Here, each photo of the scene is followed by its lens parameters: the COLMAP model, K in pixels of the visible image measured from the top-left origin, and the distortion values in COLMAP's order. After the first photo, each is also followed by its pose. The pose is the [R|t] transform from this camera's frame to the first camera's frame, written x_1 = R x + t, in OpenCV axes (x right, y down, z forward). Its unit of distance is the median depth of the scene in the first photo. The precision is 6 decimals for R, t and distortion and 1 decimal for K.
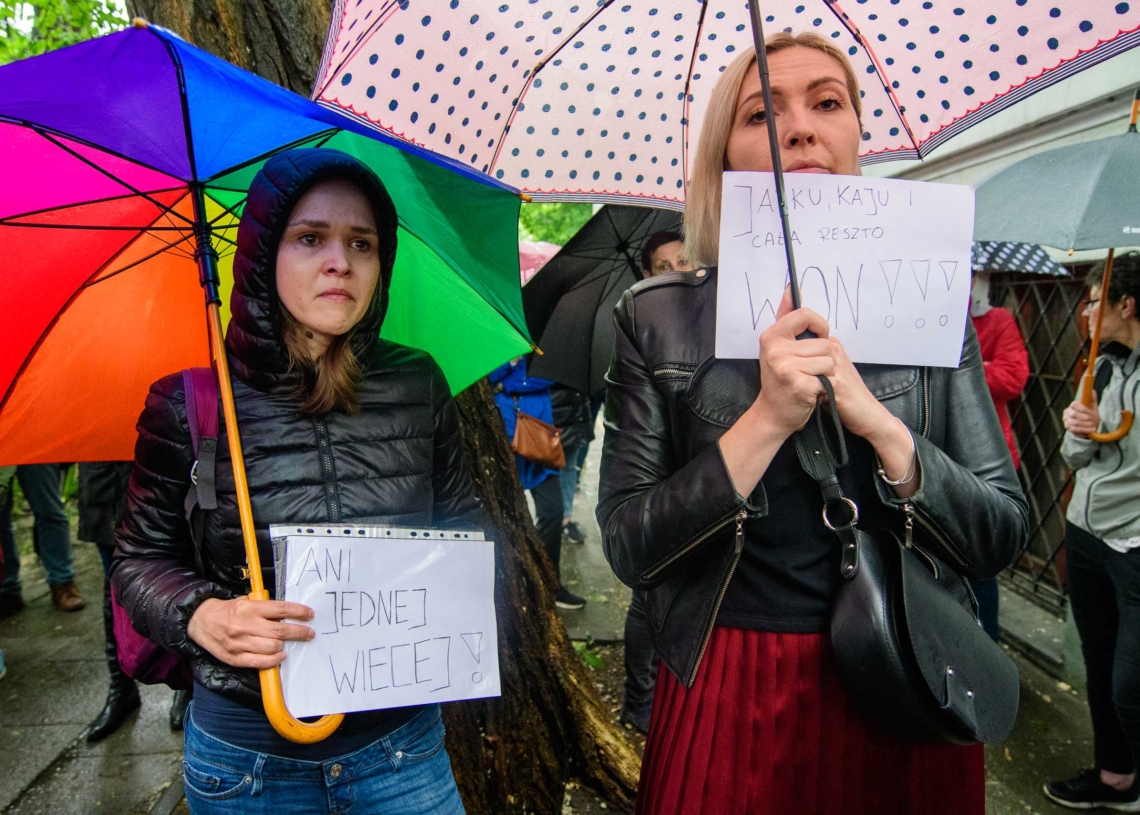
lens RADIAL K [[746.6, 0, 555.1], [0, 746.6, 412.6], [0, 0, 1]] dist [-0.020907, 0.001226]
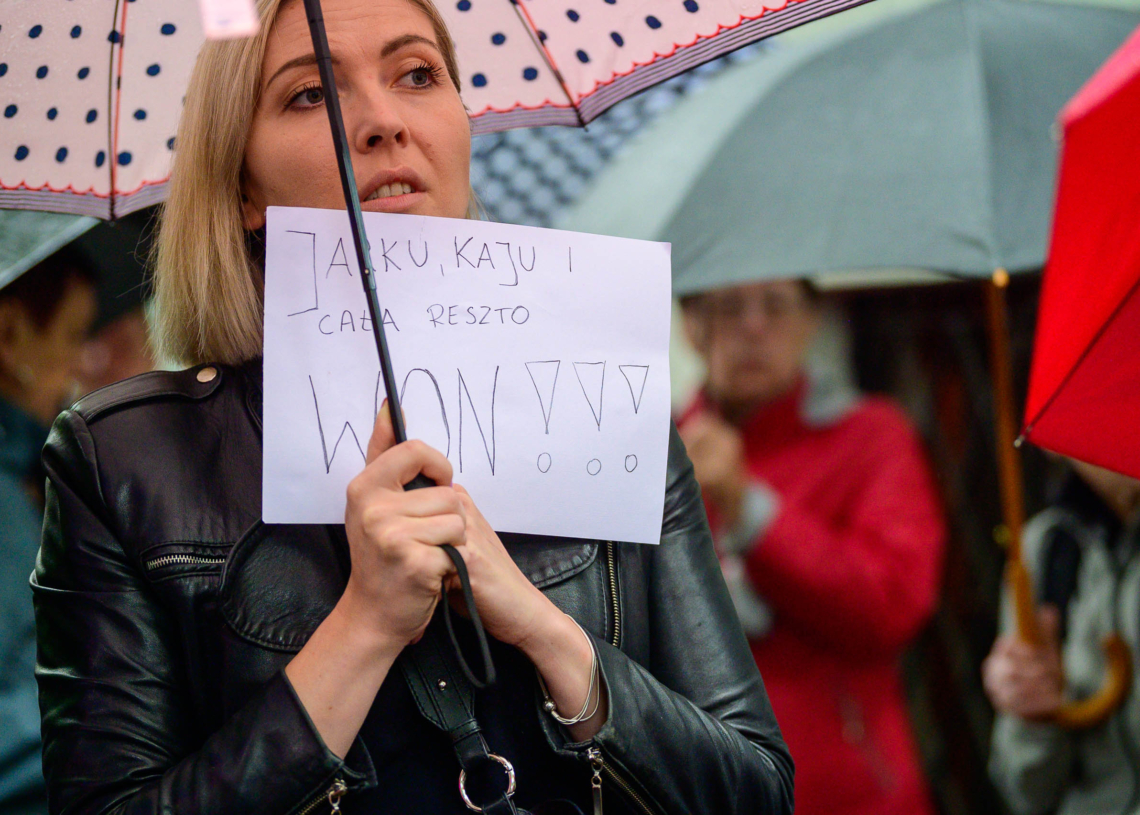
lens RADIAL K [[746.6, 0, 555.1], [0, 746.6, 412.6], [0, 0, 1]] dist [-0.020907, 0.001226]
pose [[0.896035, -0.000404, 0.443984, 0.171703], [0.088426, 0.980128, -0.177568, -0.042808], [-0.435089, 0.198367, 0.878264, 0.412146]]
